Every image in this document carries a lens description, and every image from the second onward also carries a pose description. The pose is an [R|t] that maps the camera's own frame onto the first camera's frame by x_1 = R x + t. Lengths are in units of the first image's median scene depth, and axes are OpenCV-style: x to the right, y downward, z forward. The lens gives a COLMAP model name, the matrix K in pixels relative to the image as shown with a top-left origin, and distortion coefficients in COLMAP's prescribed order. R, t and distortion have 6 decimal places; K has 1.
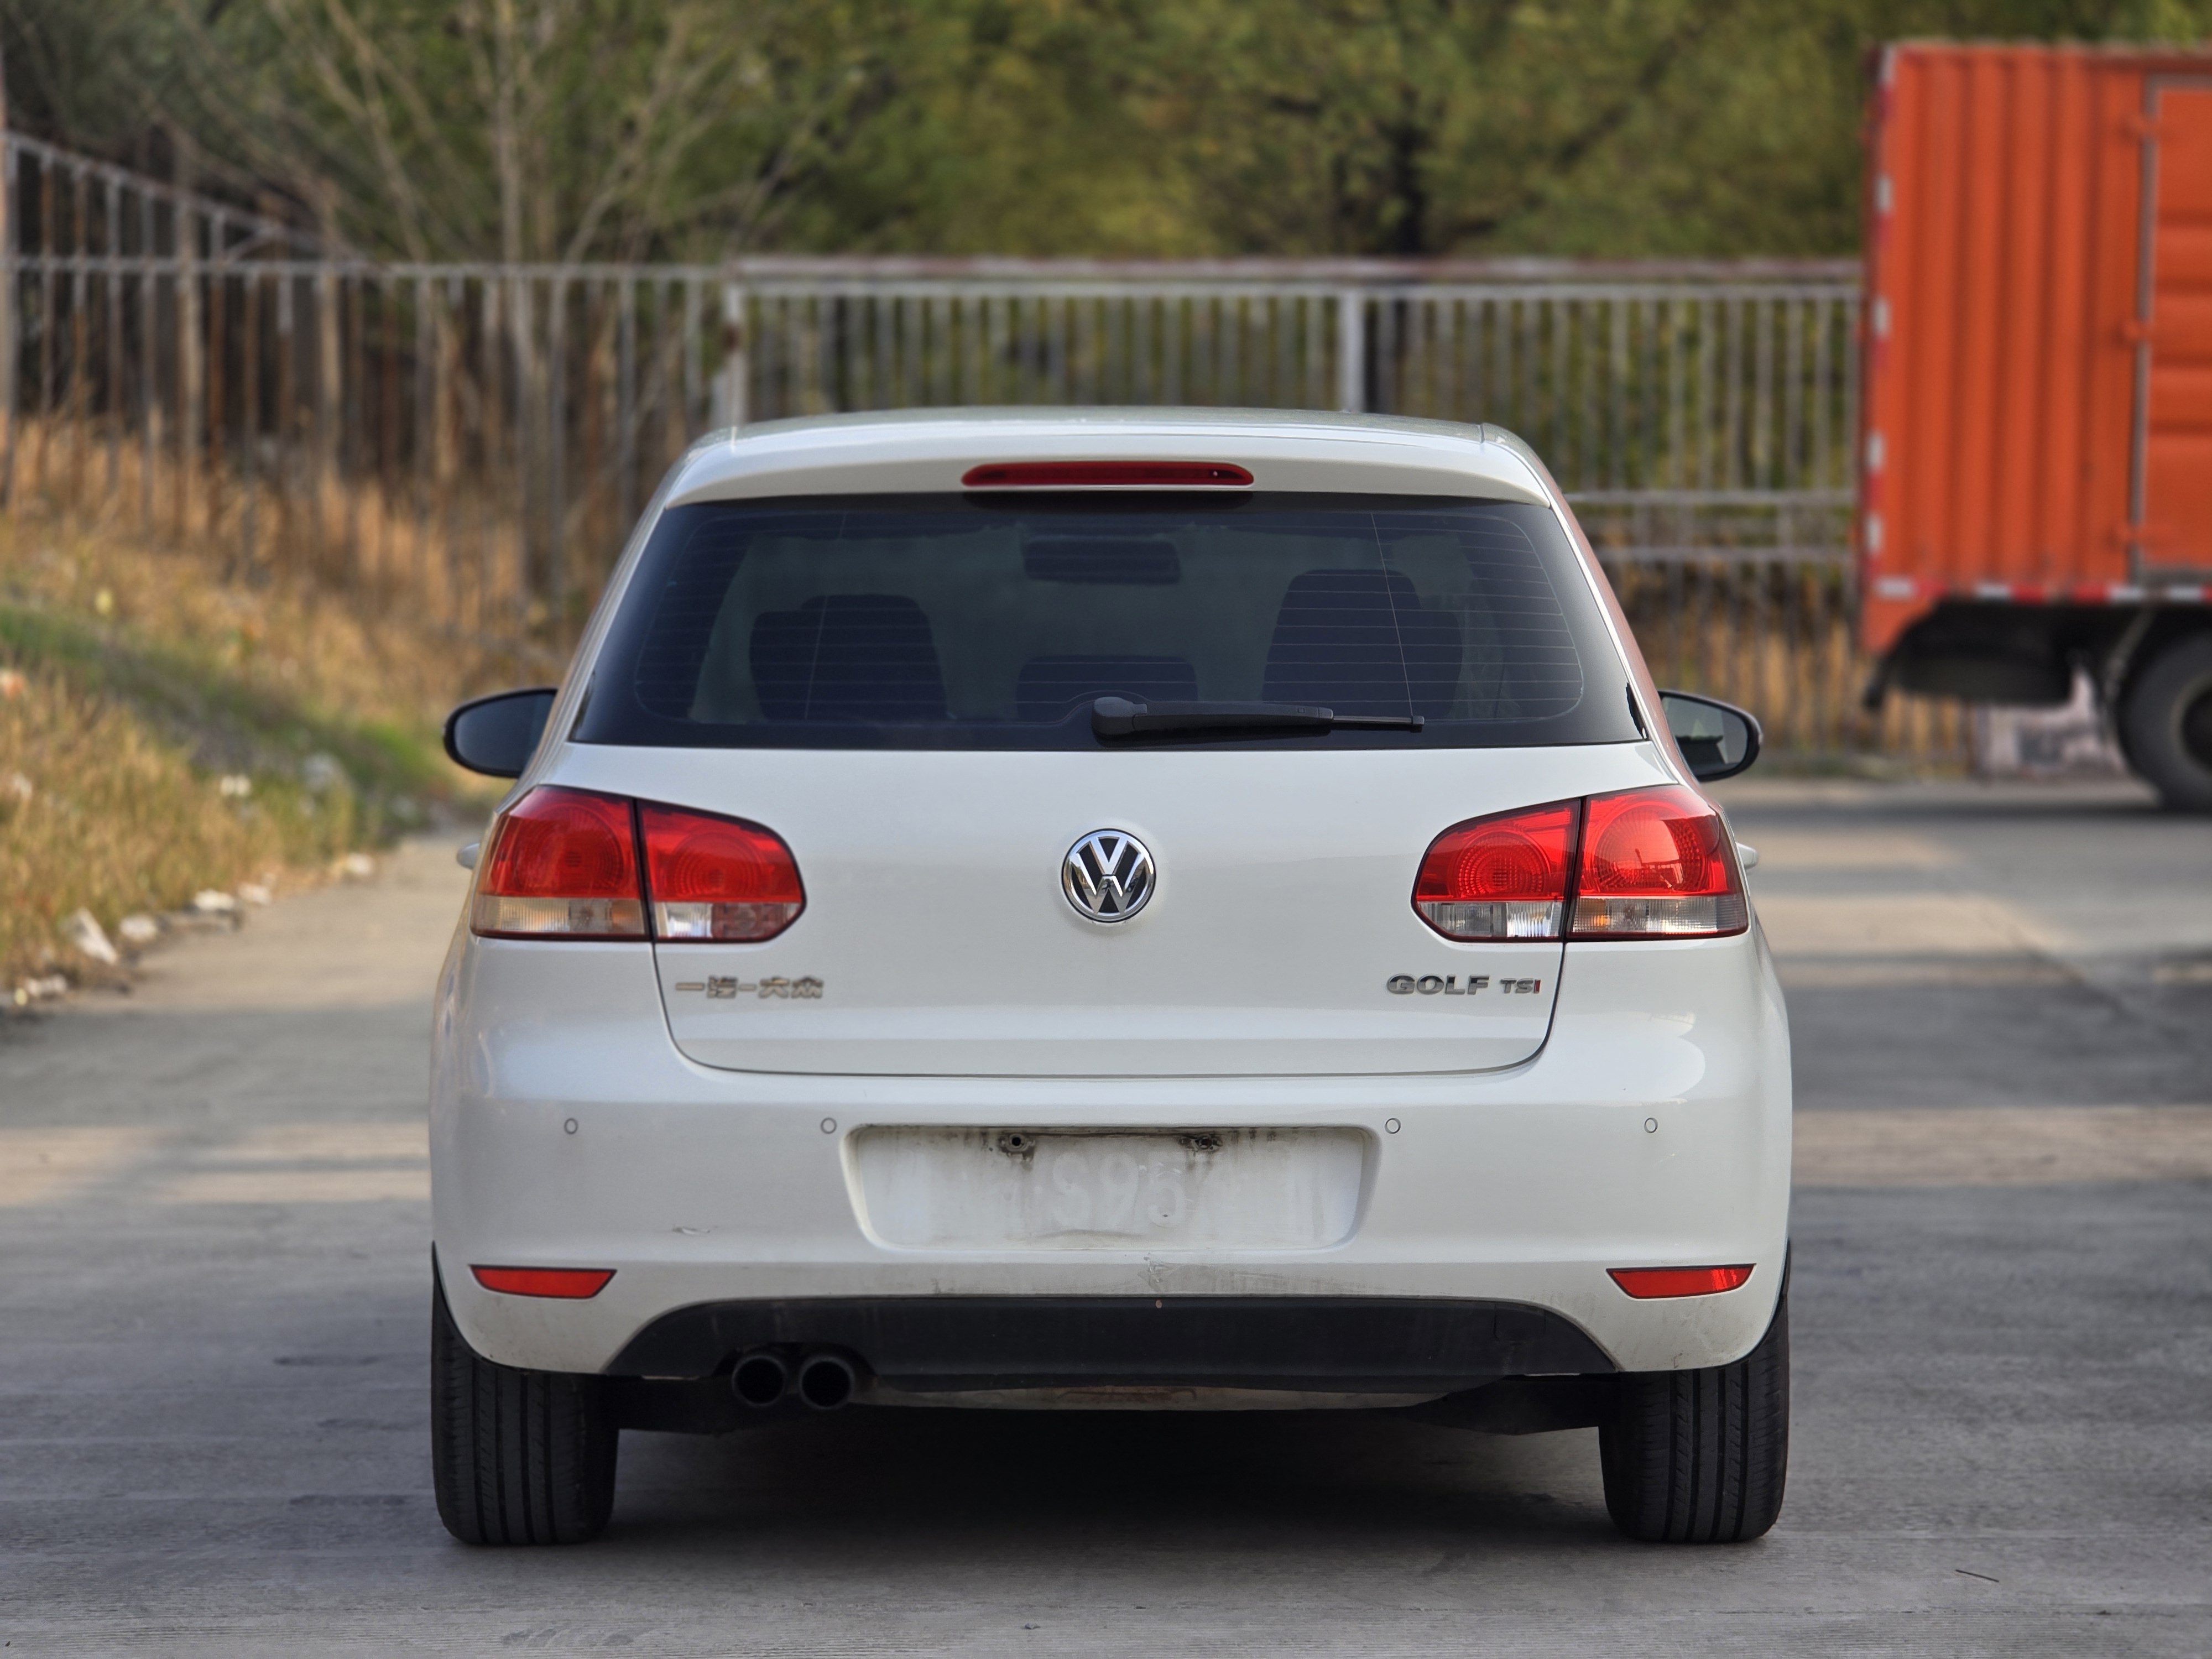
lens RADIAL K [[7434.0, 0, 1106.0], [0, 7434.0, 829.5], [0, 0, 1]] dist [0.357646, -3.452649]
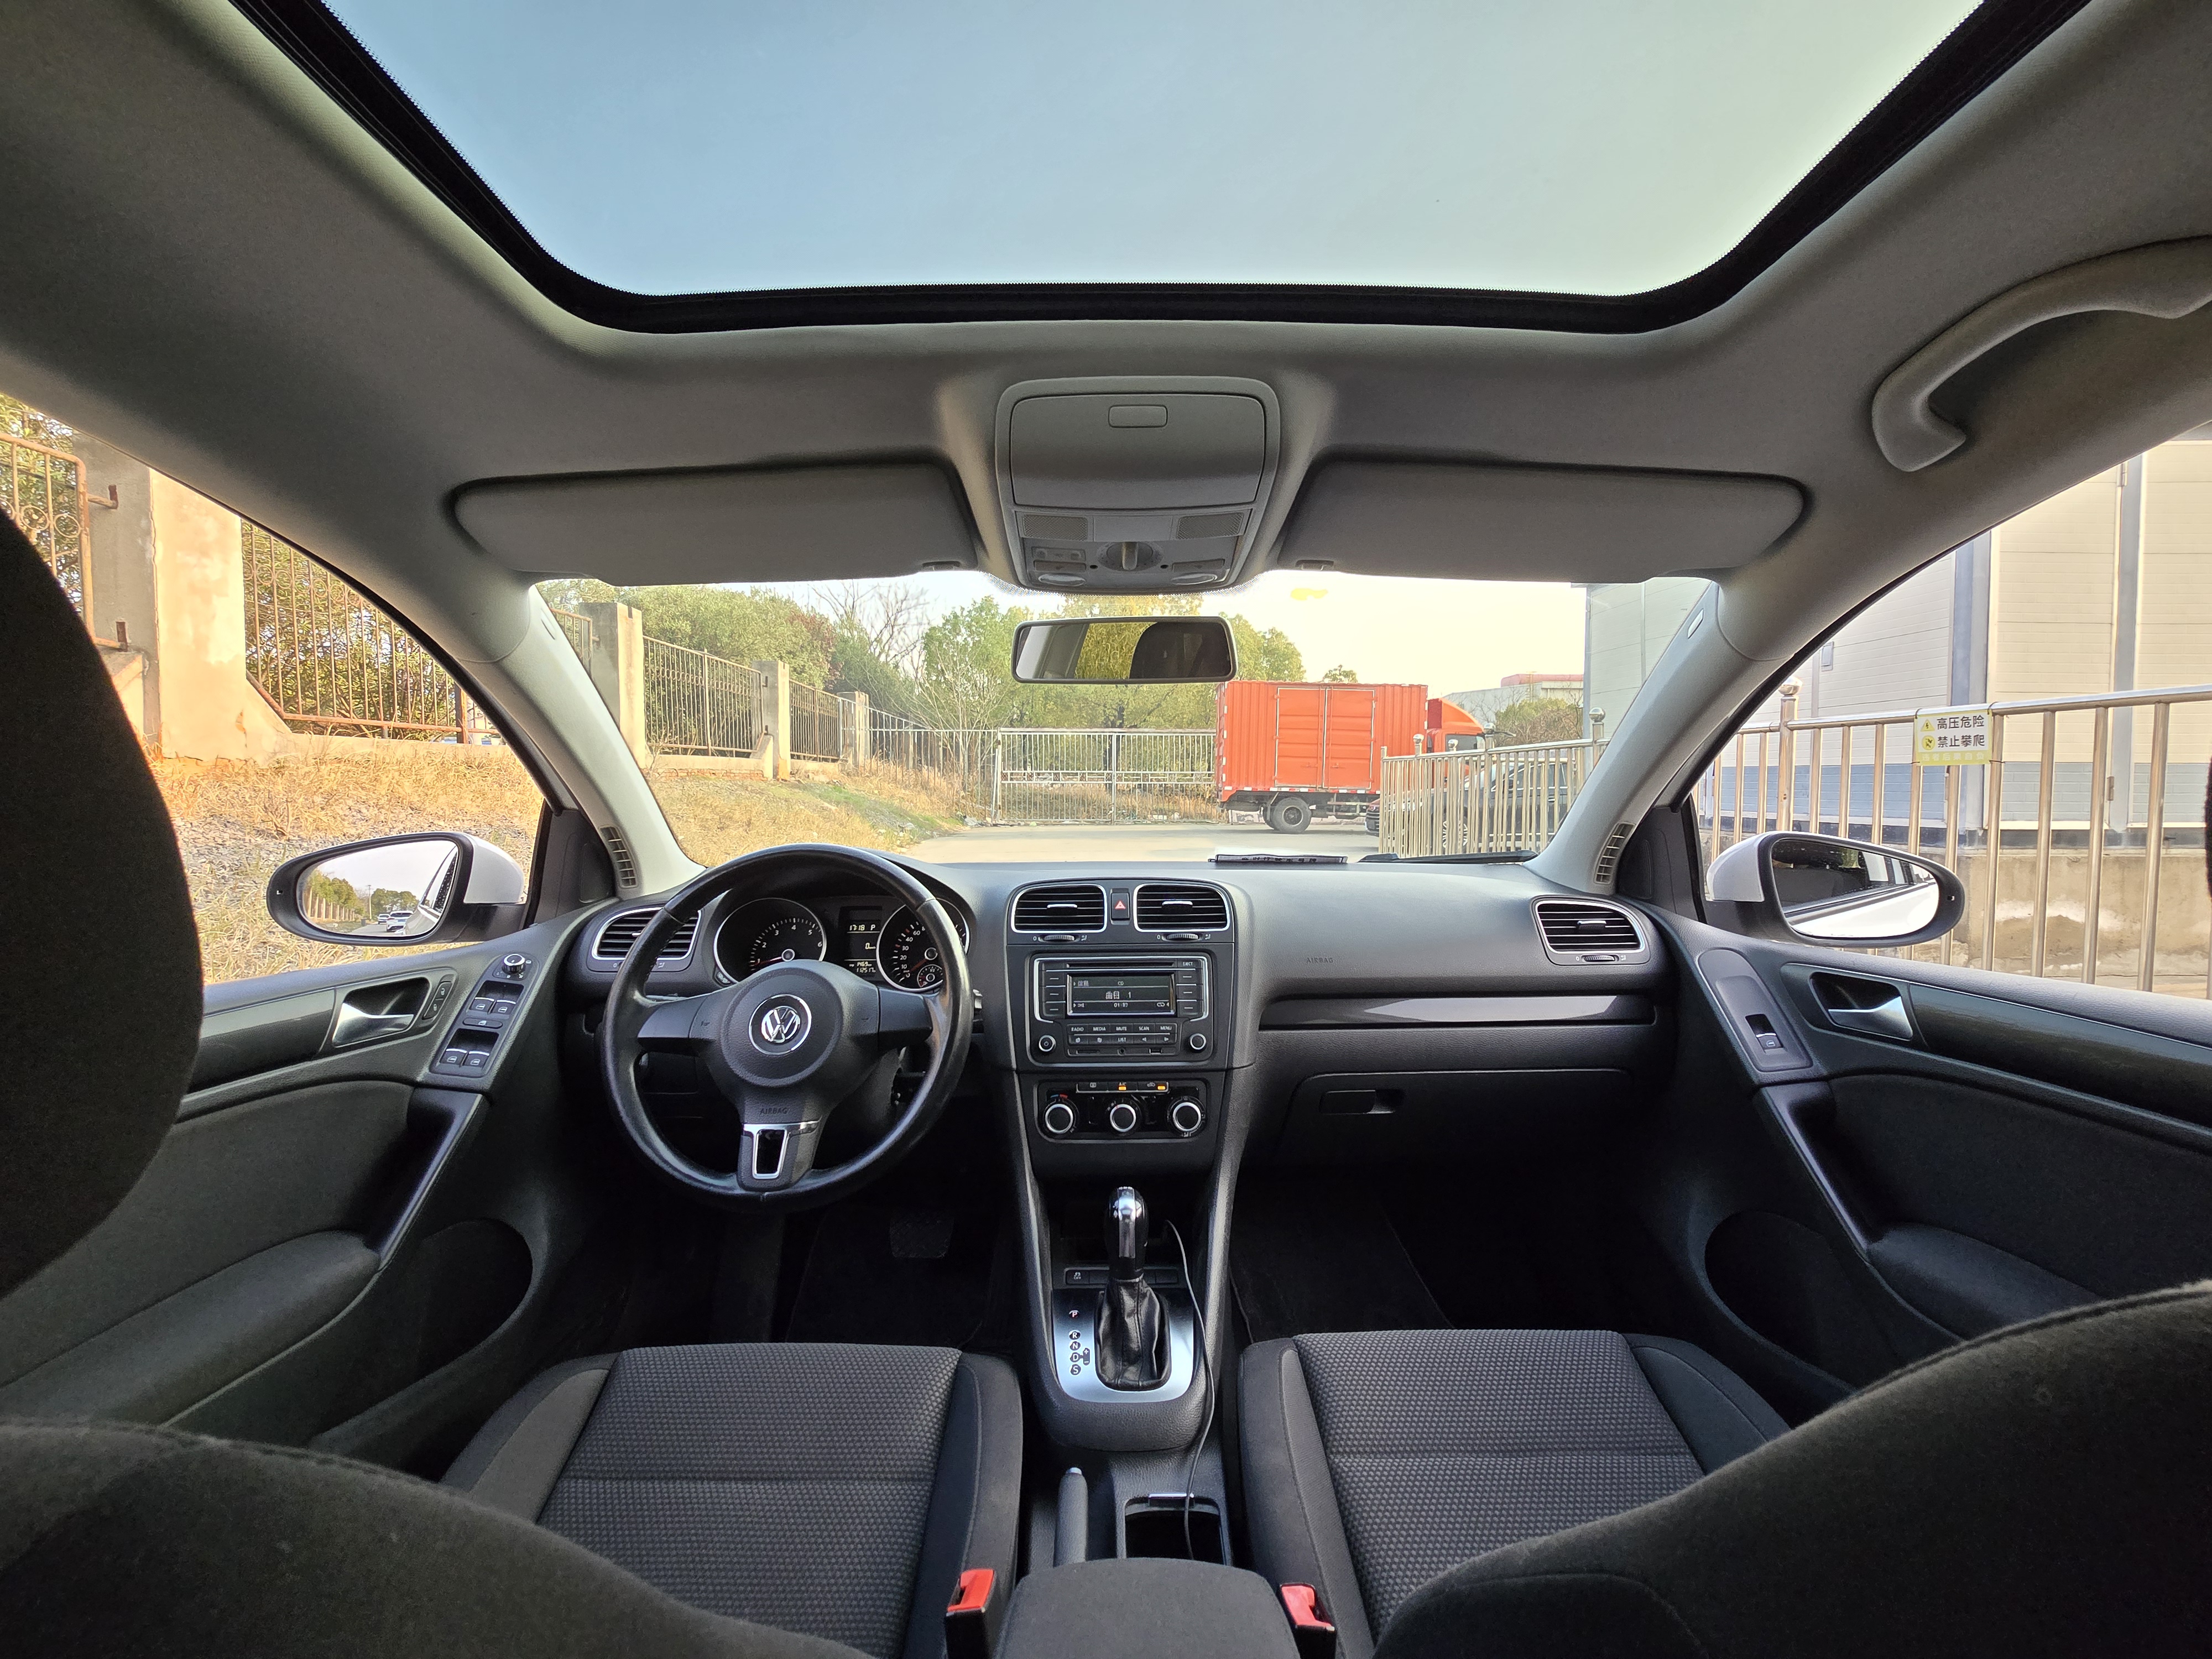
lens RADIAL K [[882.1, 0, 1106.0], [0, 882.1, 829.5], [0, 0, 1]] dist [-0.000786, 0.000034]
pose [[0.998996, -0.002244, 0.044748, -0.005187], [0.001827, 0.999954, 0.009366, -0.033017], [-0.044767, -0.009275, 0.998954, 1.311257]]
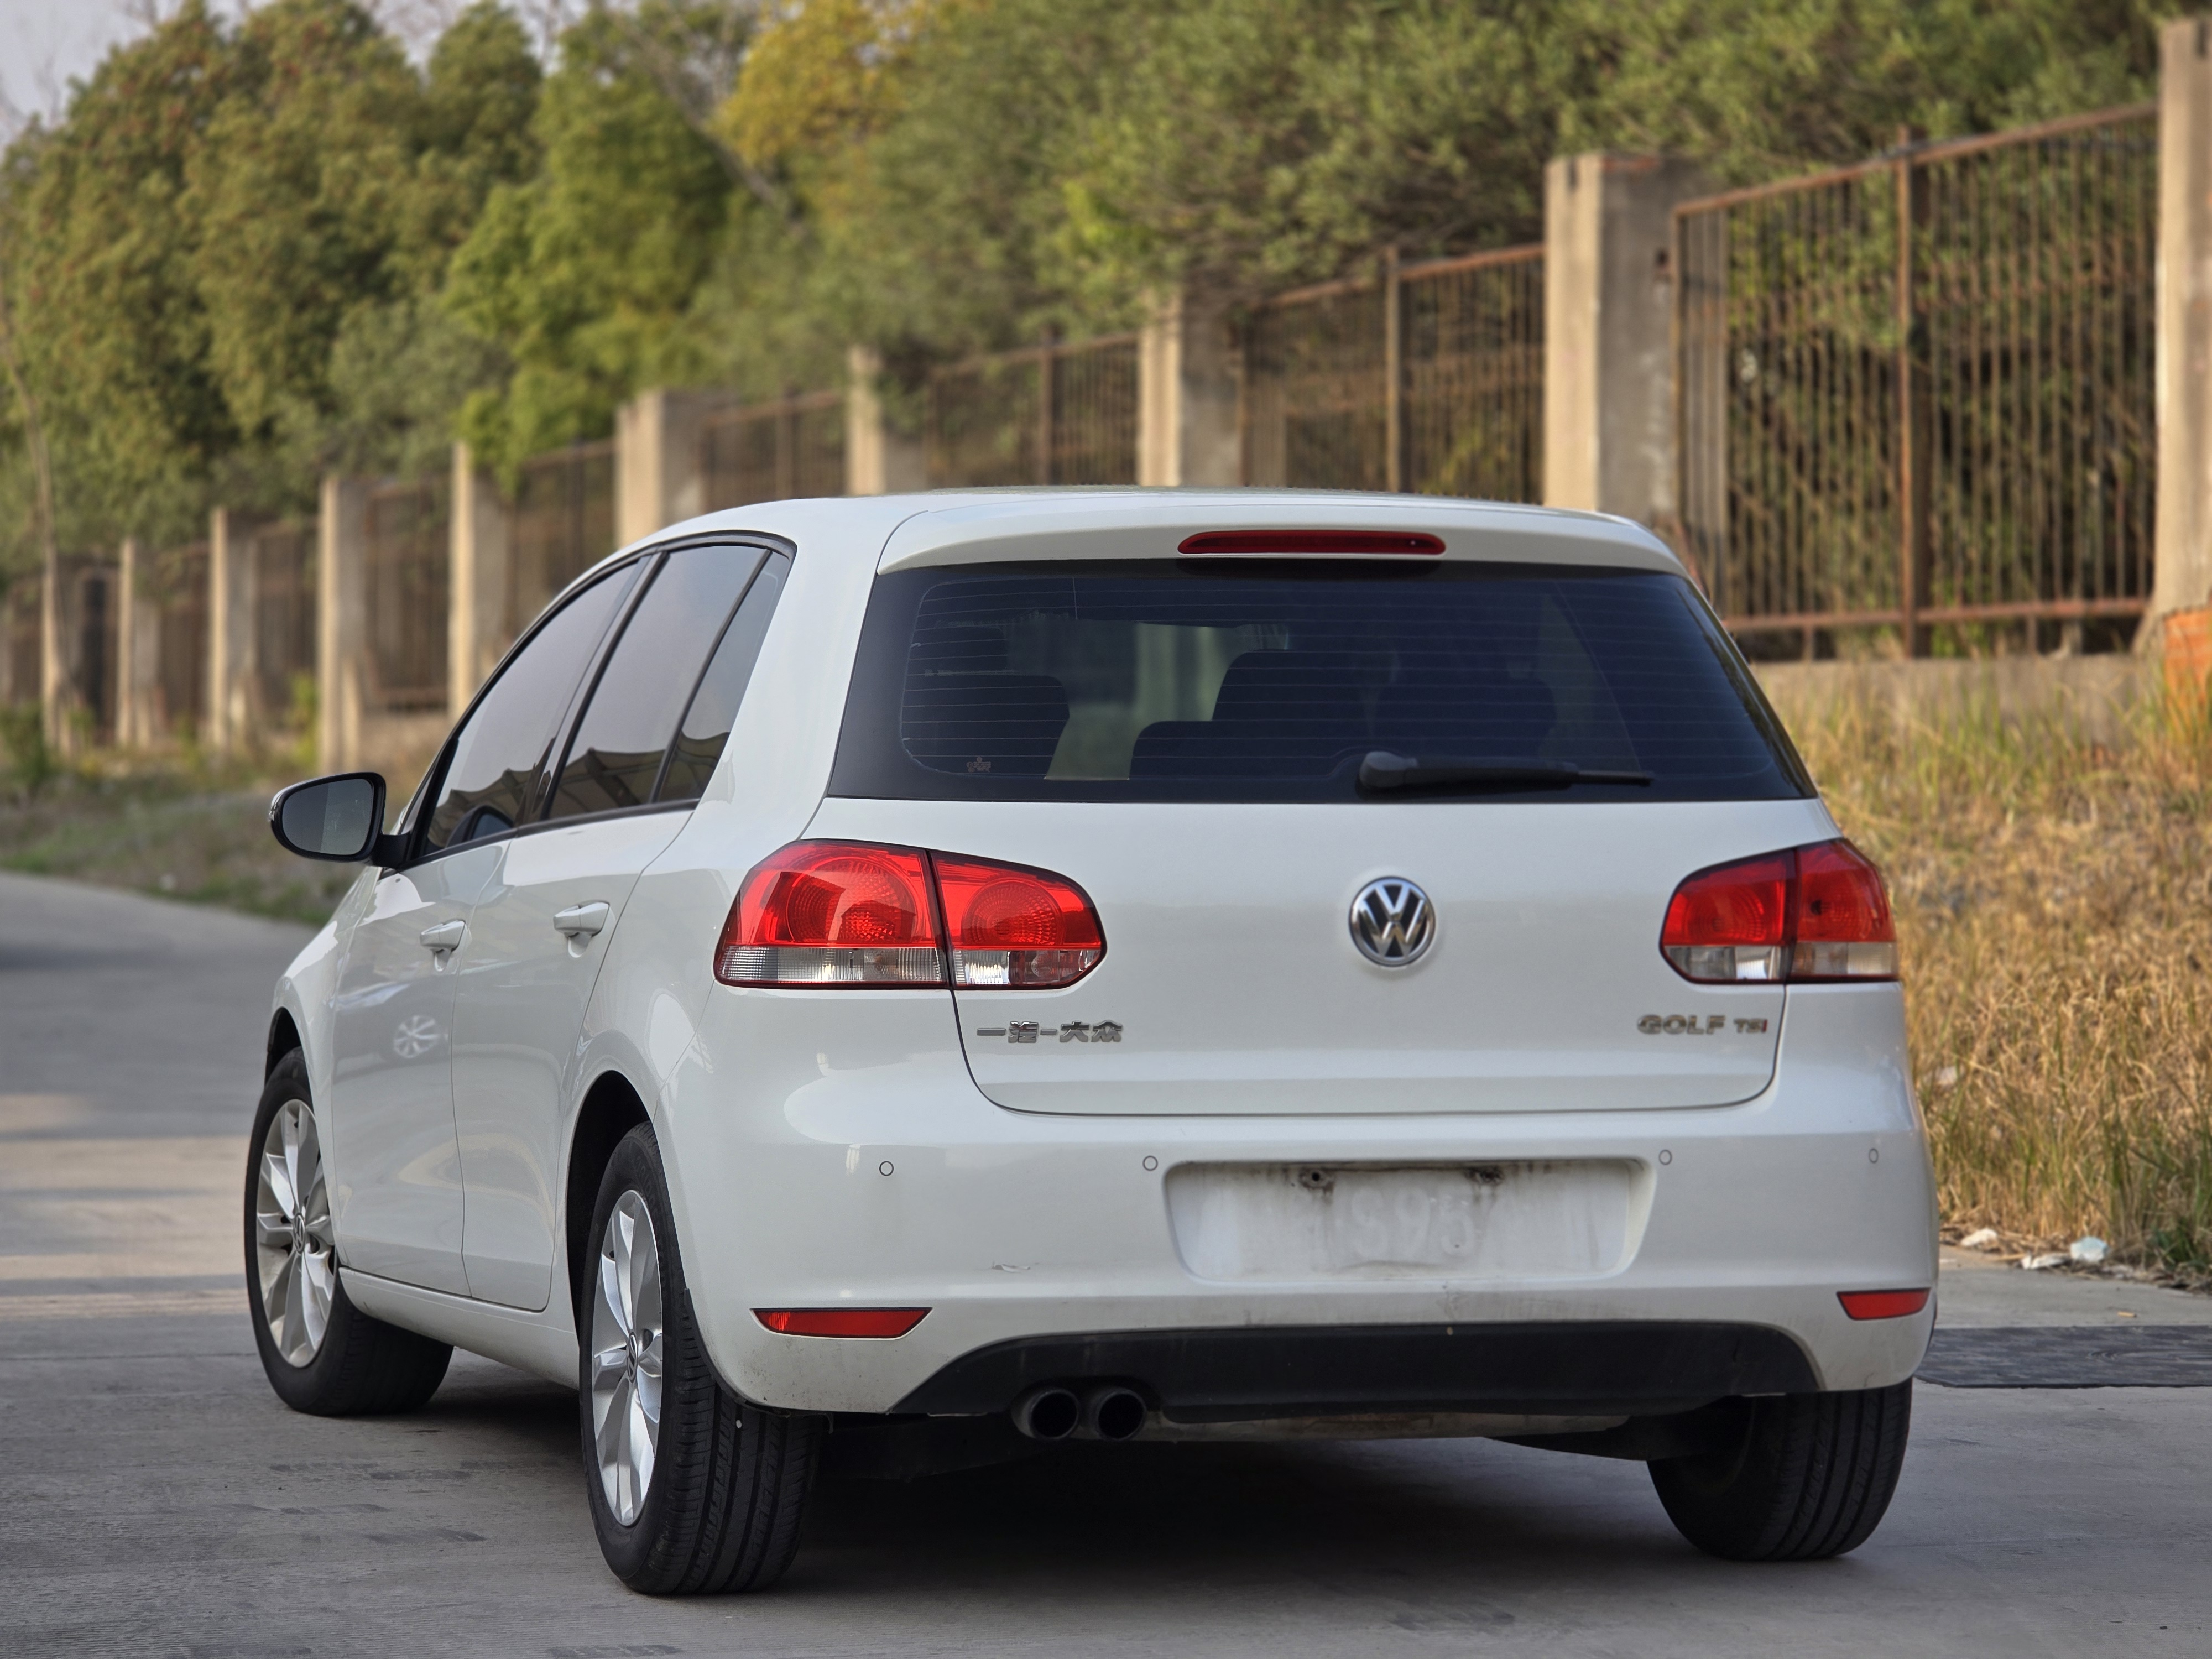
lens RADIAL K [[7394.3, 0, 1106.0], [0, 7394.3, 829.5], [0, 0, 1]] dist [0.324457, 0.758244]
pose [[0.961407, -0.000210, 0.275129, -0.312131], [0.009842, 0.999386, -0.033630, 0.026848], [-0.274953, 0.035040, 0.960819, 0.012342]]
